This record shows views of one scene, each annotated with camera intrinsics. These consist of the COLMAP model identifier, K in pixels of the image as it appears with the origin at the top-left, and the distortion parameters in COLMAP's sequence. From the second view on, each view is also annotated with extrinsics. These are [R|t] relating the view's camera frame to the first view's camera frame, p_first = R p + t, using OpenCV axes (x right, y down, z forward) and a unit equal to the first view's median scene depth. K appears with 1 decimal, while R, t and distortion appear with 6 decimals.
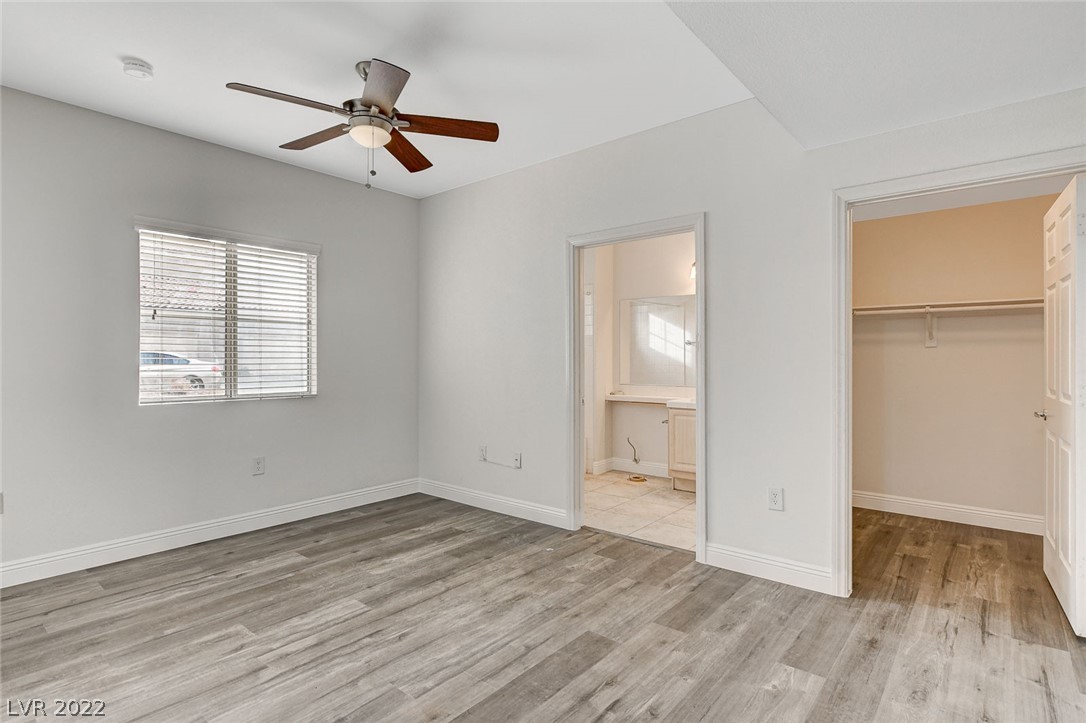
lens RADIAL K [[545.4, 0, 543.0], [0, 545.4, 361.5], [0, 0, 1]] dist [0.002707, 0.000835]
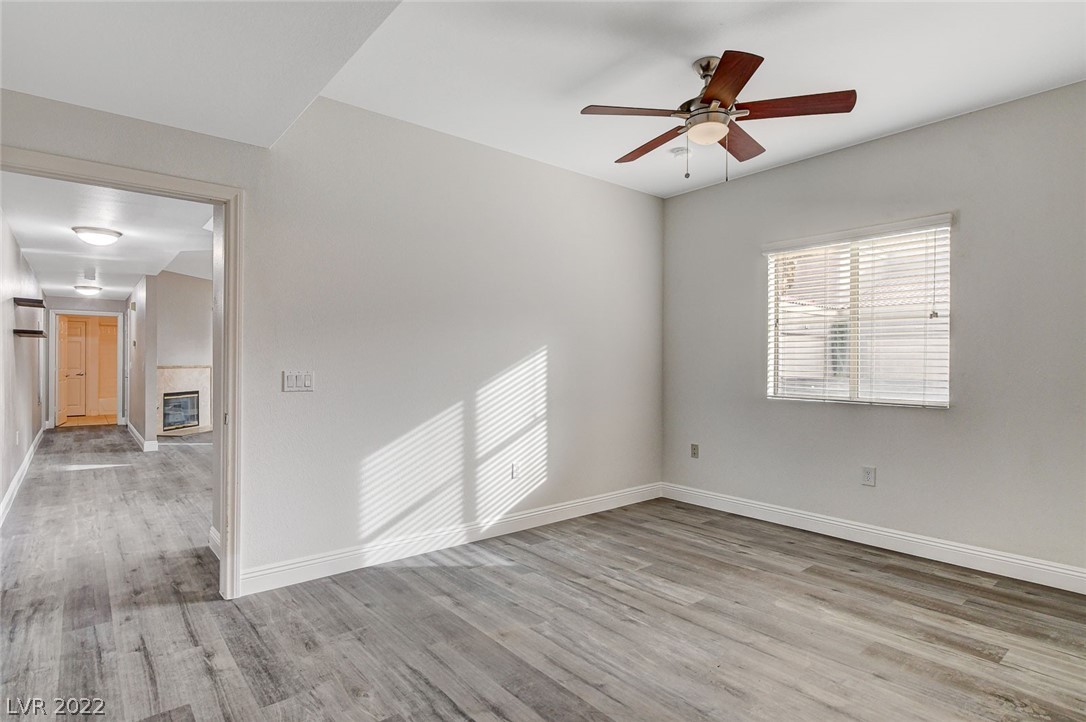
lens RADIAL K [[558.0, 0, 530.0], [0, 558.0, 360.7], [0, 0, 1]] dist [0.000012, -0.000282]
pose [[-0.188815, -0.001612, -0.982011, 0.710174], [-0.004792, 0.999988, -0.000720, -0.000214], [0.982001, 0.004570, -0.188820, 0.851583]]
